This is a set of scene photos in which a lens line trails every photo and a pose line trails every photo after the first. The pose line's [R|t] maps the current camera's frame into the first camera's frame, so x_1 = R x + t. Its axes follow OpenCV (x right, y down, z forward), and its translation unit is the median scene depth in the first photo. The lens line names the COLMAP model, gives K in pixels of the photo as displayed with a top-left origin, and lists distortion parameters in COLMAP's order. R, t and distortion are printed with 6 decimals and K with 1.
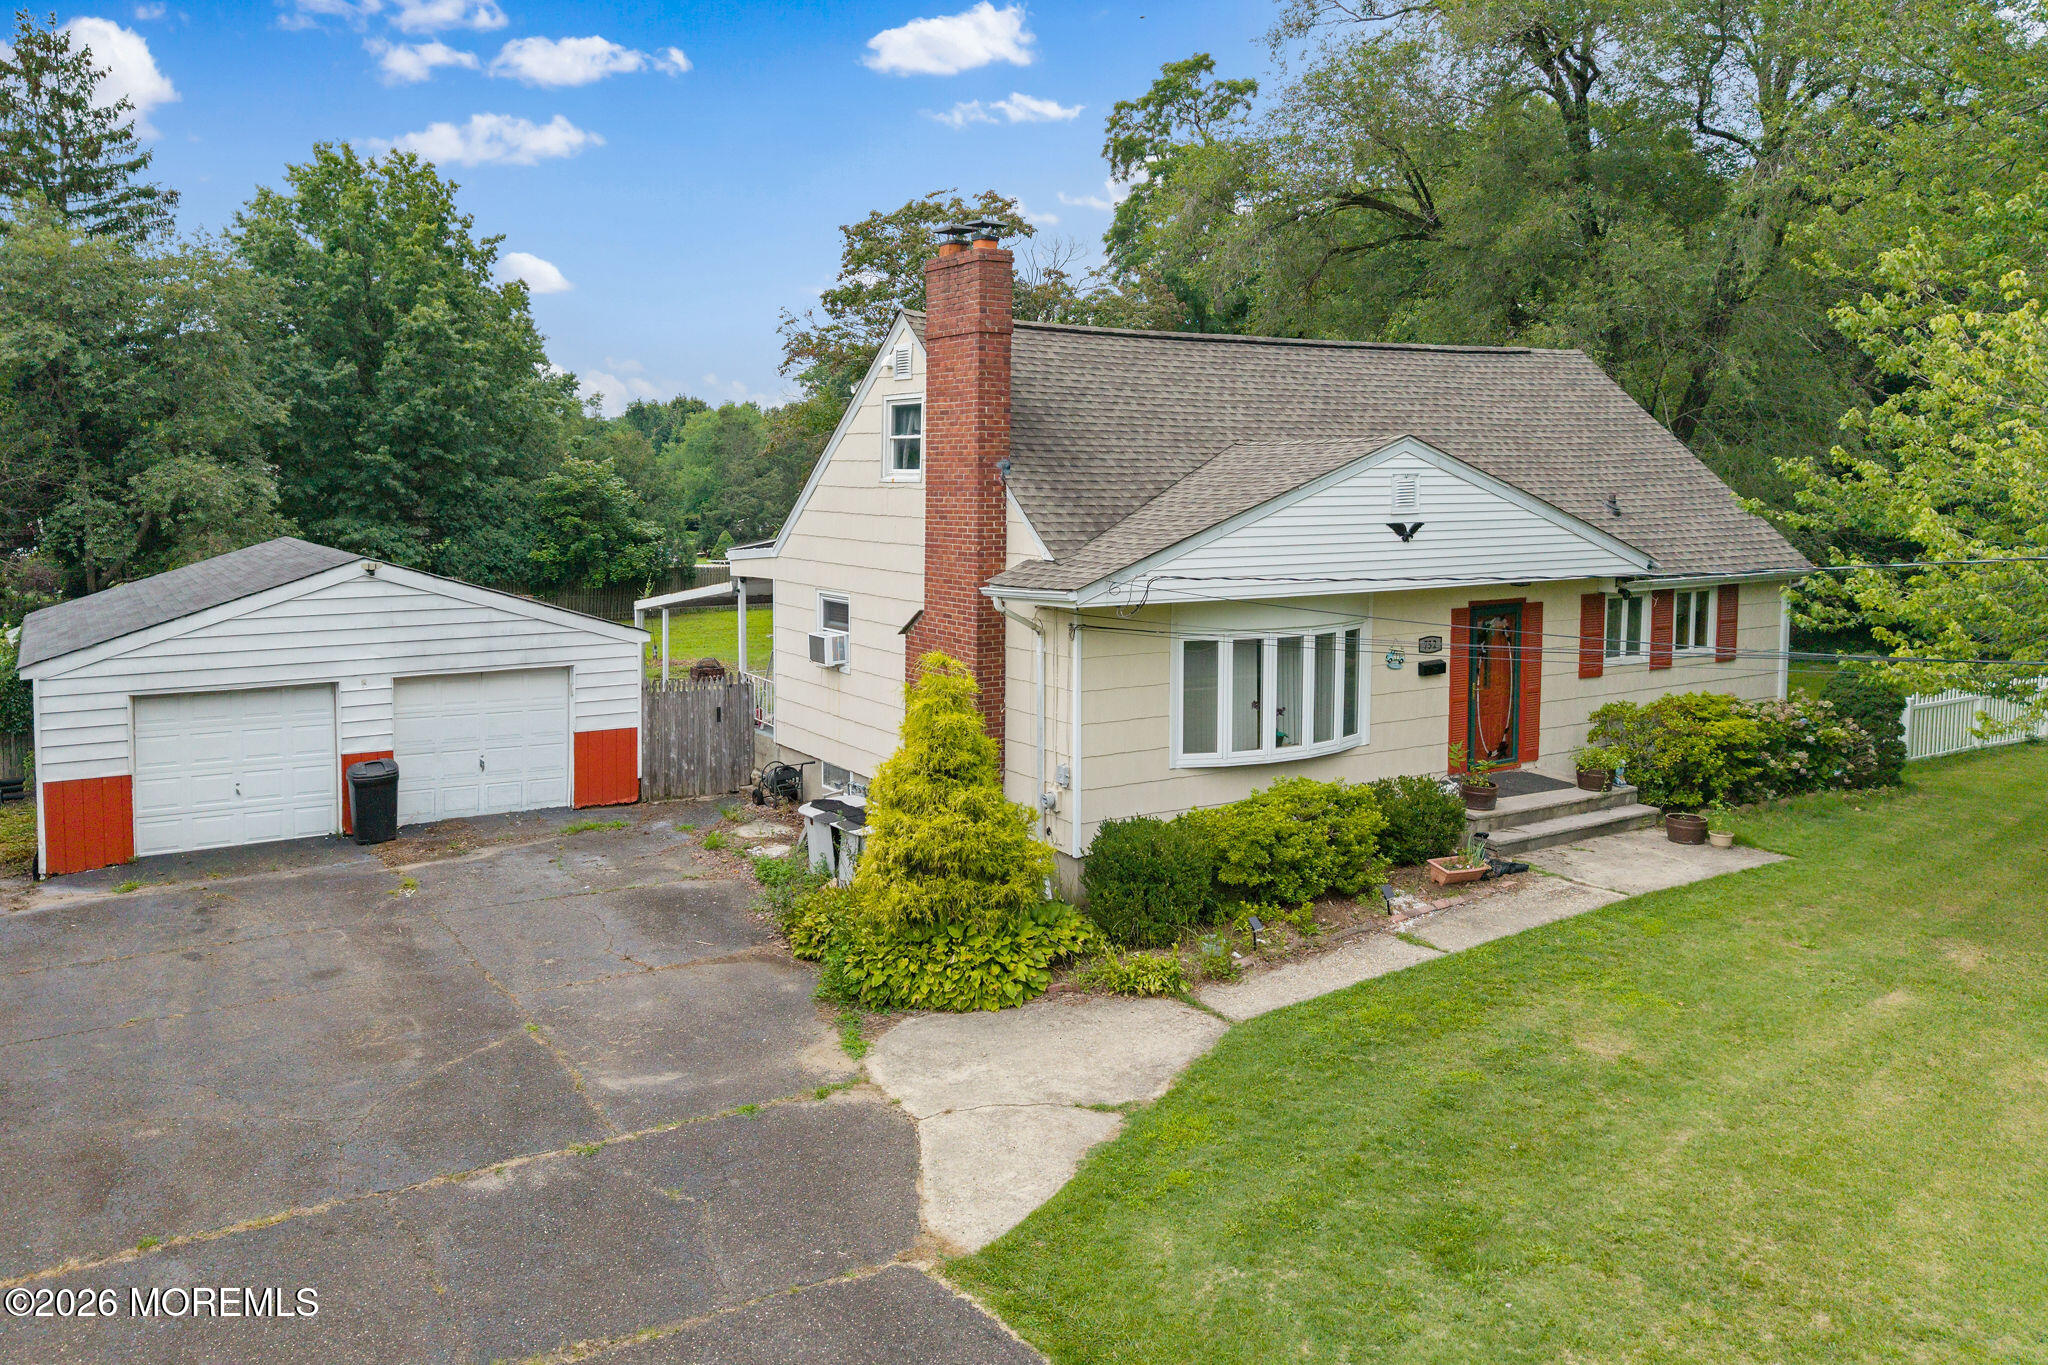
lens RADIAL K [[1478.4, 0, 938.1], [0, 1478.4, 578.4], [0, 0, 1]] dist [0.019793, -0.007368]
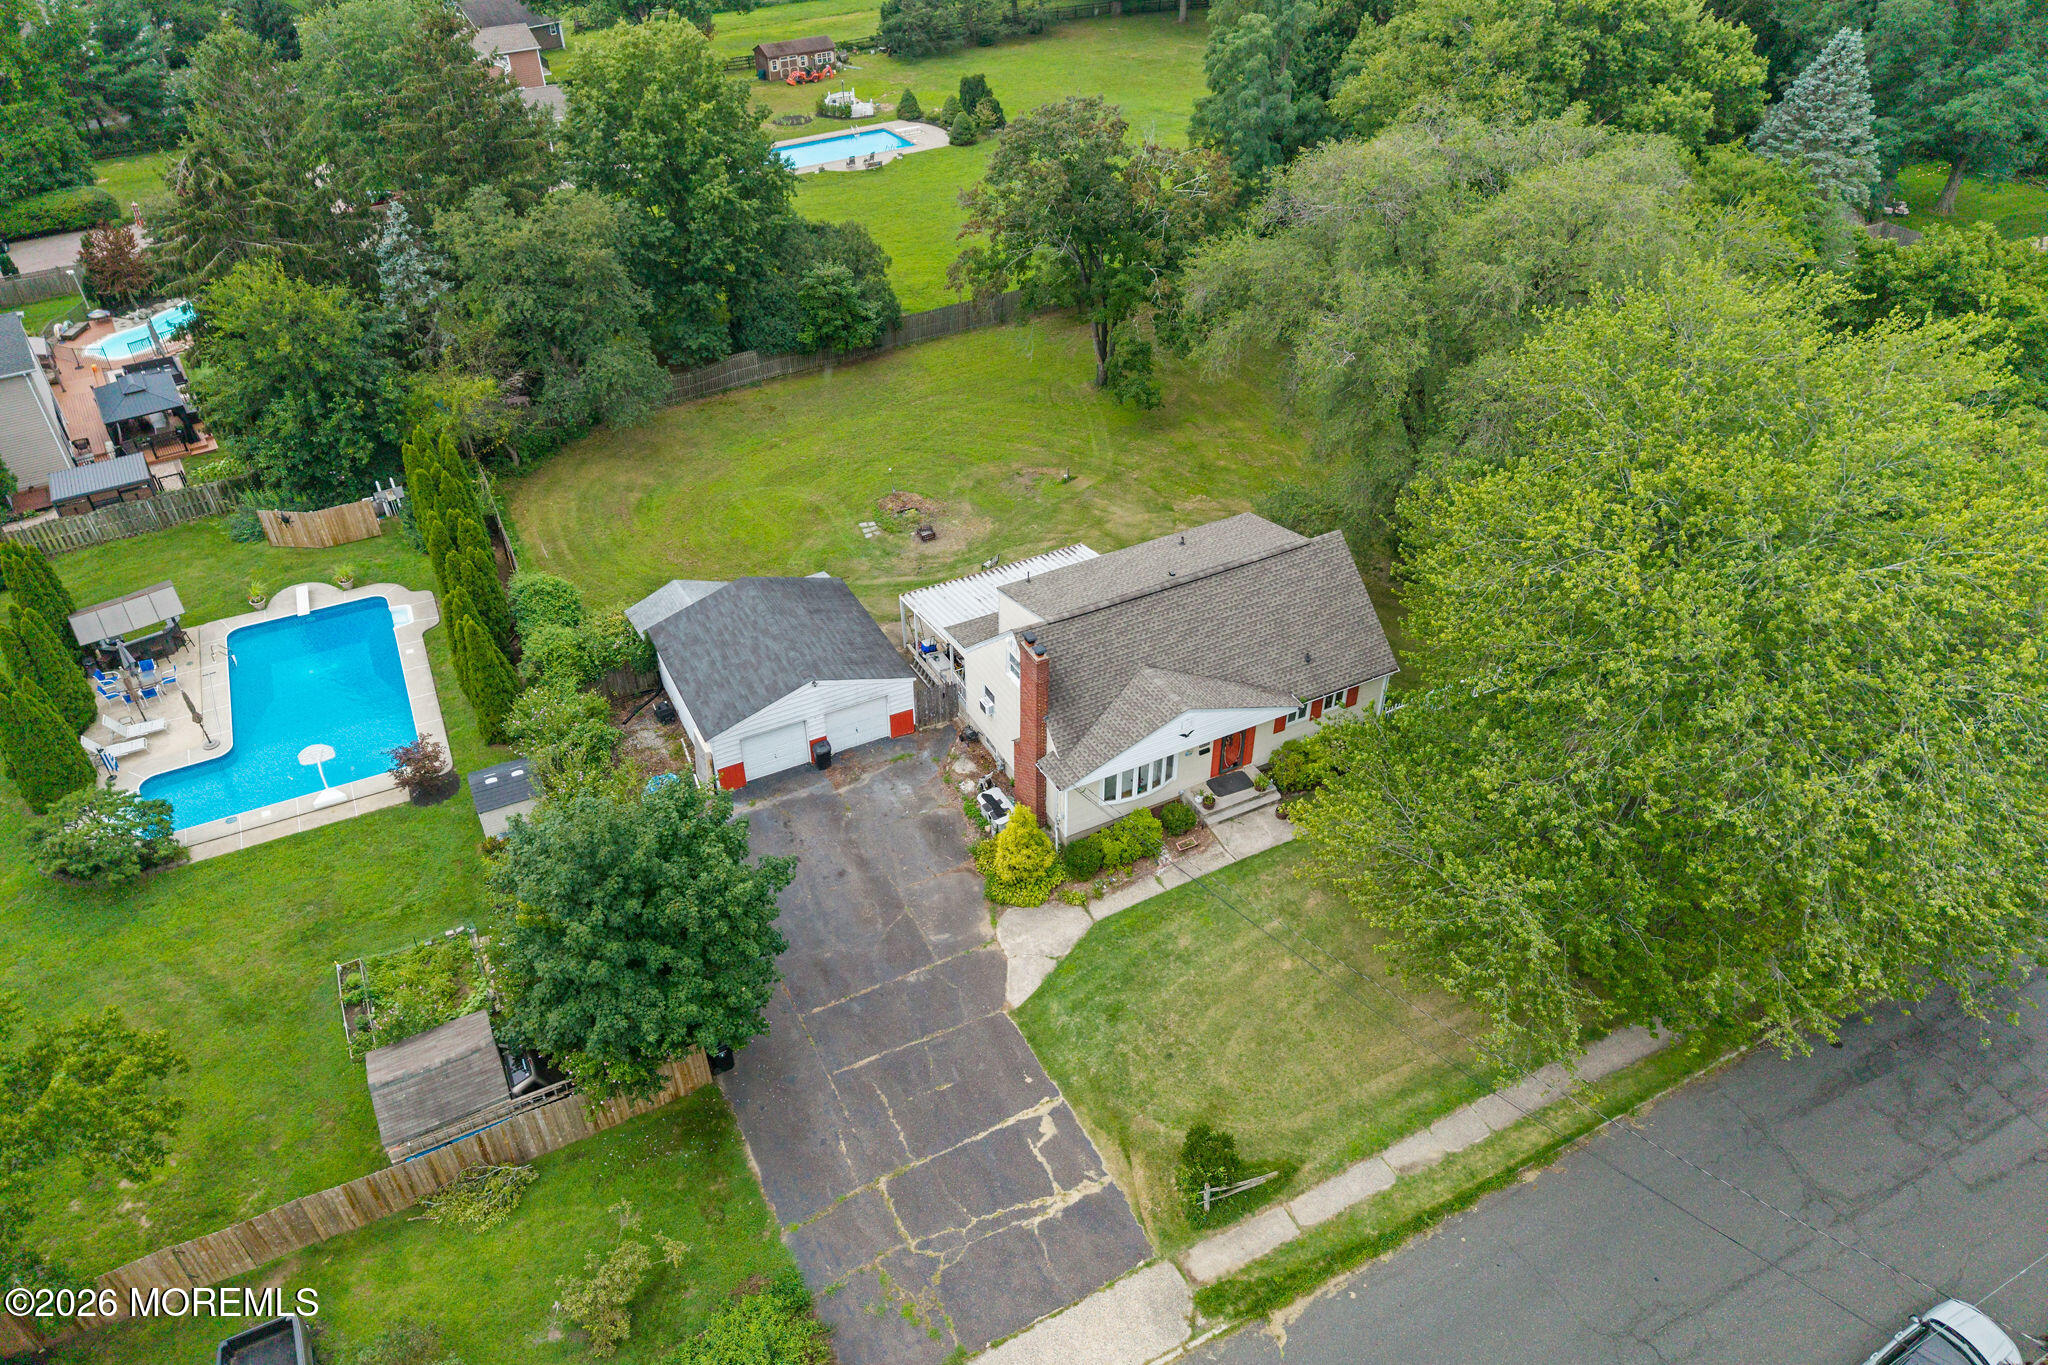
lens RADIAL K [[1351.3, 0, 1009.8], [0, 1351.3, 678.6], [0, 0, 1]] dist [0.068472, -0.082726]
pose [[0.997666, 0.030961, -0.060866, 0.126462], [0.007100, 0.839454, 0.543385, -1.500661], [0.067918, -0.542549, 0.837274, -1.118533]]
